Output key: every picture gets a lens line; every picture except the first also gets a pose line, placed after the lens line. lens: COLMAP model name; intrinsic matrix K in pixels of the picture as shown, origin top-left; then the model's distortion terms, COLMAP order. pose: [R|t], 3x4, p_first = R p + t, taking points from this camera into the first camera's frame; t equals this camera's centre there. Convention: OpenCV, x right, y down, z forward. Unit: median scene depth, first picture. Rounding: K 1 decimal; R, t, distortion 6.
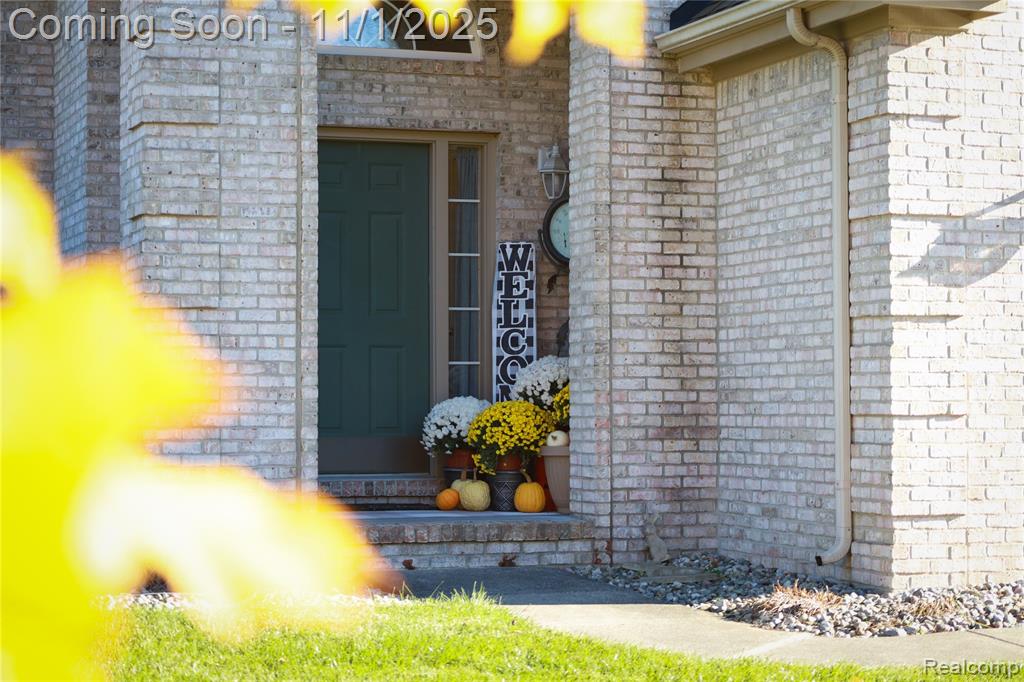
lens RADIAL K [[2256.1, 0, 512.6], [0, 2256.1, 344.2], [0, 0, 1]] dist [-0.051726, 0.000000]
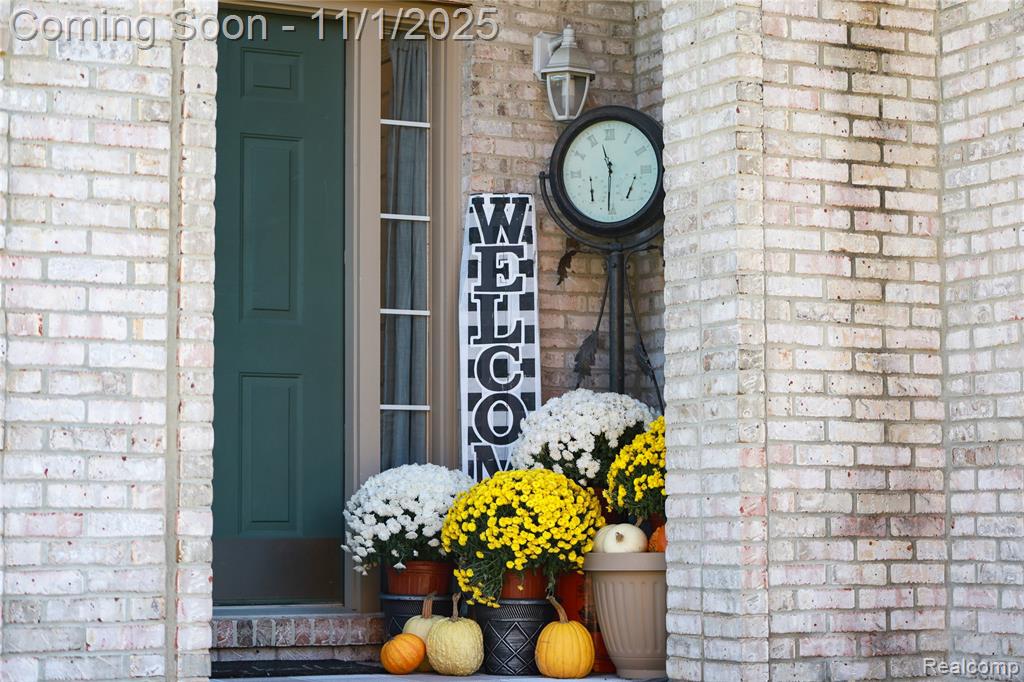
lens RADIAL K [[2256.1, 0, 510.7], [0, 2256.1, 336.0], [0, 0, 1]] dist [-0.051726, 0.000000]
pose [[0.988654, 0.012115, 0.149719, -0.089999], [-0.003683, 0.998397, -0.056470, 0.025164], [-0.150163, 0.055278, 0.987115, 0.493562]]
